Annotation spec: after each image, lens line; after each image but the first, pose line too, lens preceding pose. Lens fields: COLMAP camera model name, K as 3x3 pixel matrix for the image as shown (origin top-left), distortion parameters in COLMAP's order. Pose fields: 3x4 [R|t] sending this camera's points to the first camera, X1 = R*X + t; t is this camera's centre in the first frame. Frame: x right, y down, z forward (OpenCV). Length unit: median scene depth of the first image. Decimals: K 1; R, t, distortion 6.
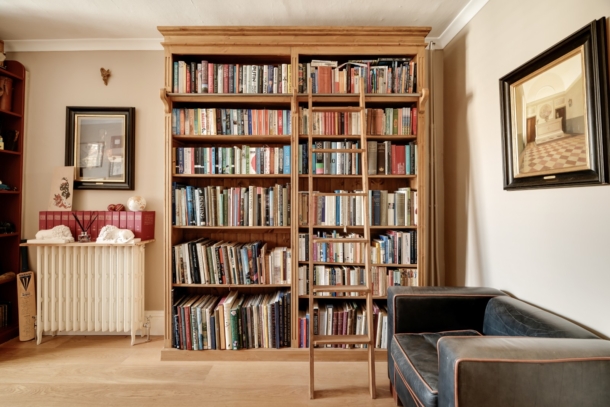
lens RADIAL K [[304.2, 0, 296.2], [0, 304.2, 204.1], [0, 0, 1]] dist [0.000148, -0.000249]
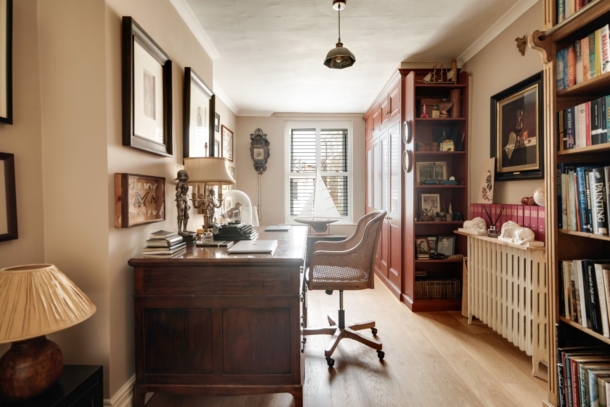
lens RADIAL K [[304.2, 0, 296.2], [0, 304.2, 204.1], [0, 0, 1]] dist [0.000148, -0.000249]
pose [[-0.040449, 0.024668, -0.998877, 0.280368], [0.002756, 0.999694, 0.024577, -0.001819], [0.999178, -0.001758, -0.040505, 0.445702]]
